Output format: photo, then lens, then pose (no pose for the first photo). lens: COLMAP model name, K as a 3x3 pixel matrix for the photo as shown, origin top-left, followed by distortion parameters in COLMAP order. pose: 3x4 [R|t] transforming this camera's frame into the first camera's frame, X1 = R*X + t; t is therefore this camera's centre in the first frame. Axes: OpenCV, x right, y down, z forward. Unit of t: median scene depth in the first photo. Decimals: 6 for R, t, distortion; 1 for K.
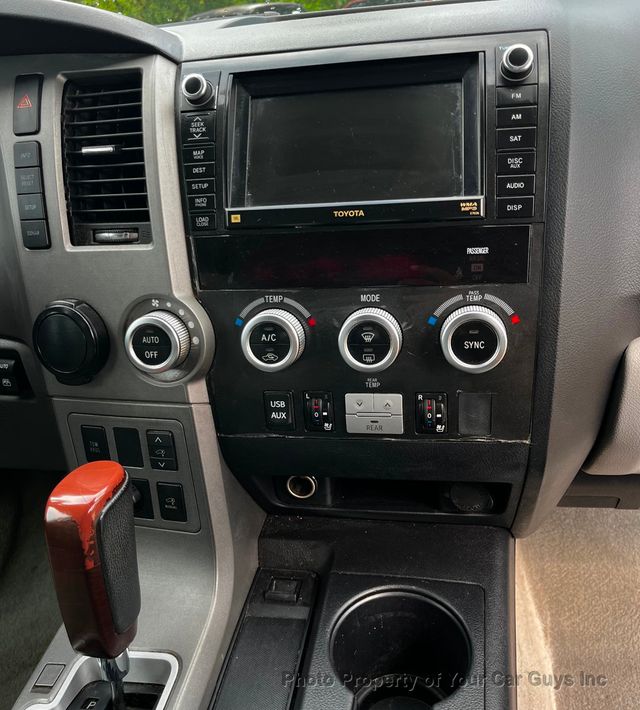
lens RADIAL K [[671.1, 0, 319.3], [0, 671.1, 339.0], [0, 0, 1]] dist [0.043646, 0.000000]
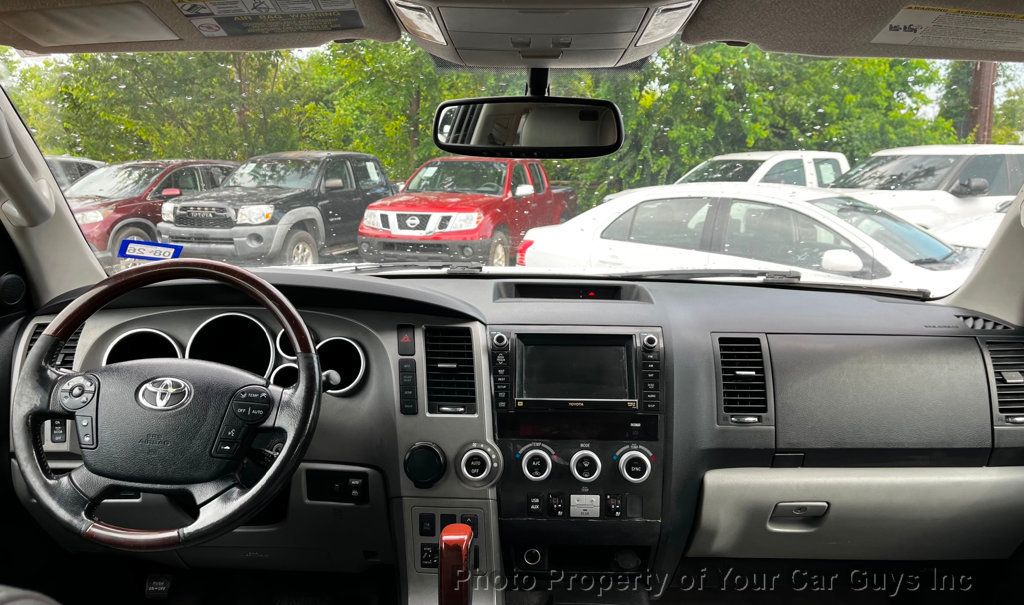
lens RADIAL K [[787.1, 0, 508.6], [0, 787.1, 301.5], [0, 0, 1]] dist [0.050586, -0.003660]
pose [[0.981557, 0.070030, 0.177884, -0.596638], [-0.018449, 0.960846, -0.276467, 0.181729], [-0.190280, 0.268086, 0.944417, -1.314629]]
